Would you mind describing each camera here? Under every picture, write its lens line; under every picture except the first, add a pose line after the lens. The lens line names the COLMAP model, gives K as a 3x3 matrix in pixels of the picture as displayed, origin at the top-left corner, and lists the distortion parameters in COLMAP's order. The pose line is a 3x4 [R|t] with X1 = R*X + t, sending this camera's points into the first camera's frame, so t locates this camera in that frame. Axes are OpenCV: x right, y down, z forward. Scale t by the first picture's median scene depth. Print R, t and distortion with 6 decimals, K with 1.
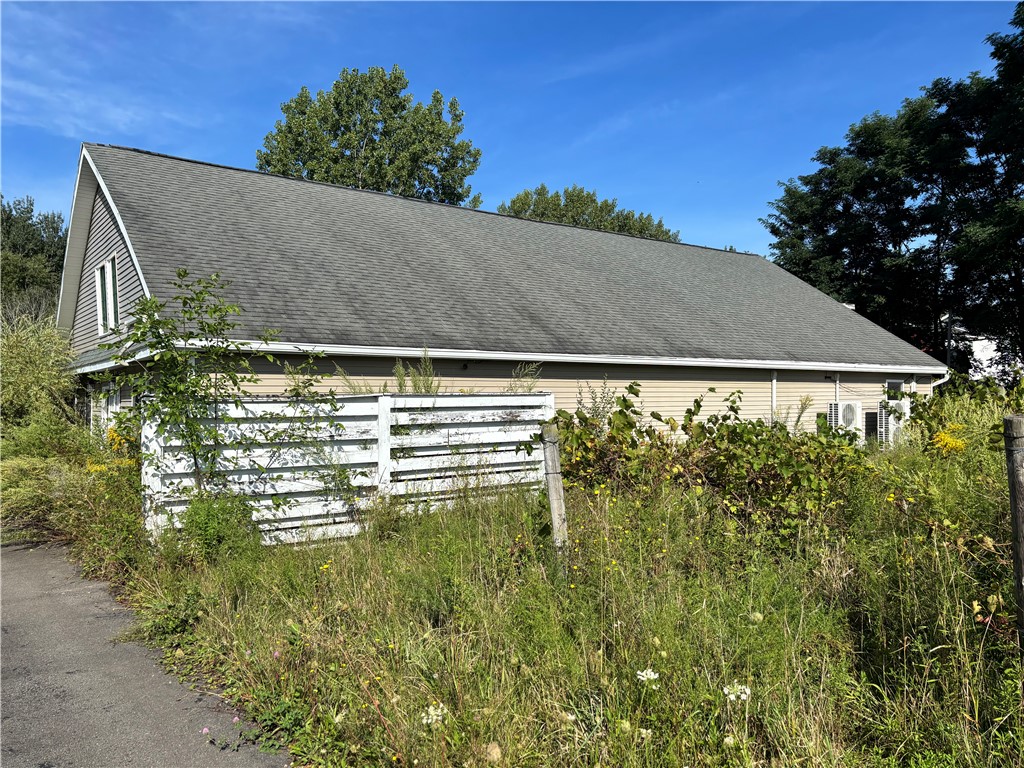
lens RADIAL K [[743.9, 0, 512.0], [0, 743.9, 384.0], [0, 0, 1]] dist [0.104524, -0.181133]
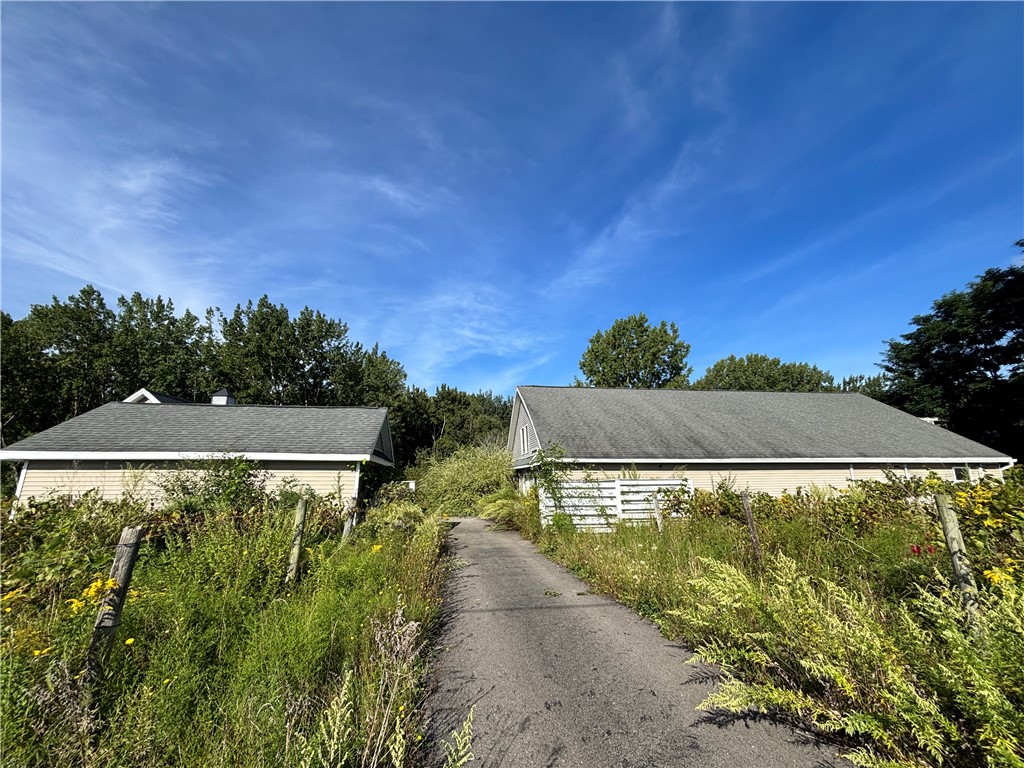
lens RADIAL K [[407.1, 0, 512.0], [0, 407.1, 384.0], [0, 0, 1]] dist [-0.001619, 0.000081]
pose [[0.874324, -0.109612, -0.472804, 0.172843], [0.011479, 0.978561, -0.205637, -0.019059], [0.485208, 0.174366, 0.856837, -0.386371]]
